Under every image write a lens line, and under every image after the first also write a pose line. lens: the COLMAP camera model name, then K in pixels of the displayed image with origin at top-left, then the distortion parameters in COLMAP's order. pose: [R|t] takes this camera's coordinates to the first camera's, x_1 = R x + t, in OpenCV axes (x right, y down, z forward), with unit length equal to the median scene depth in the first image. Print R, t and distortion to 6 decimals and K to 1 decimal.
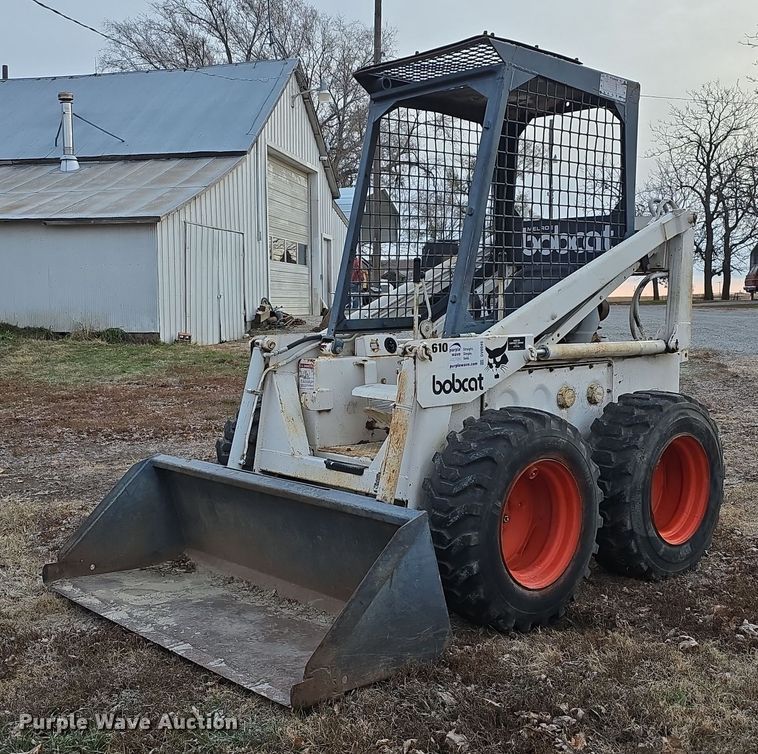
lens RADIAL K [[922.5, 0, 339.0], [0, 922.5, 397.0], [0, 0, 1]] dist [0.072831, 0.000000]
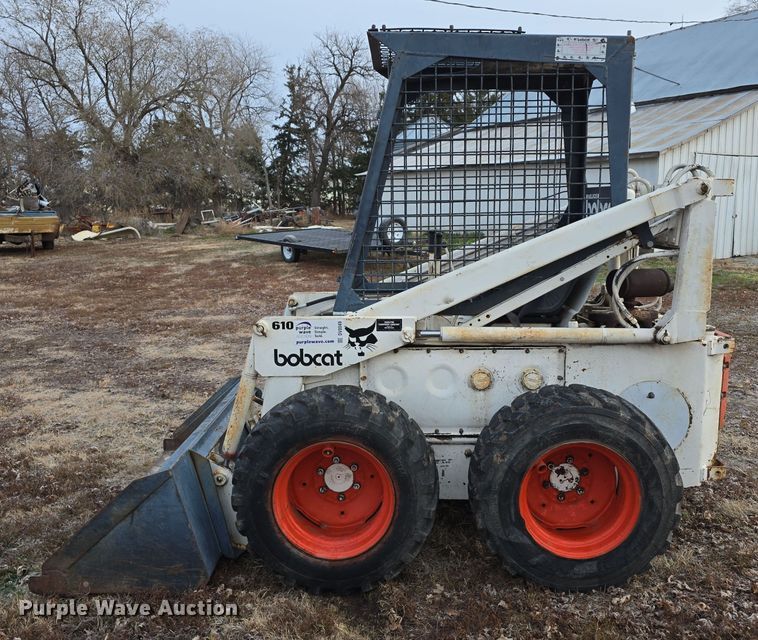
lens RADIAL K [[695.6, 0, 379.7], [0, 695.6, 325.2], [0, 0, 1]] dist [0.057606, 0.000000]
pose [[0.769973, 0.103881, -0.629563, 0.693164], [-0.067744, 0.994391, 0.081227, -0.123242], [0.634470, -0.019893, 0.772692, 0.393690]]
